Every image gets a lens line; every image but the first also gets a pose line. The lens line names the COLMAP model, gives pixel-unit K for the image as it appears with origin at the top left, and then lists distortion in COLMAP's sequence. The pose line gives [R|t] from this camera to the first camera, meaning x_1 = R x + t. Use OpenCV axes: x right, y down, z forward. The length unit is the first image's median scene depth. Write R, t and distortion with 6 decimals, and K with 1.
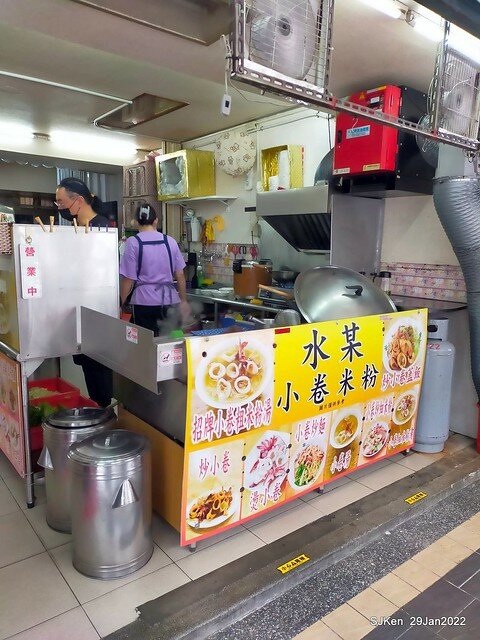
lens RADIAL K [[479.7, 0, 240.0], [0, 479.7, 320.4], [0, 0, 1]] dist [0.008578, -0.002837]
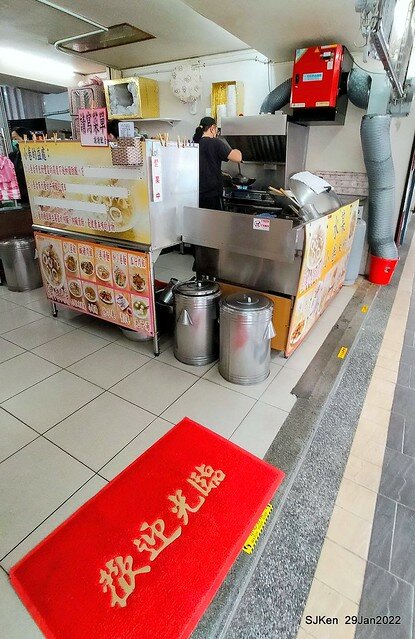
lens RADIAL K [[325.6, 0, 227.3], [0, 325.6, 284.8], [0, 0, 1]] dist [-0.015158, 0.000479]
pose [[0.934290, -0.124407, 0.334104, -0.370268], [0.048970, 0.973039, 0.225382, -0.011688], [-0.353135, -0.194211, 0.915193, 0.066607]]
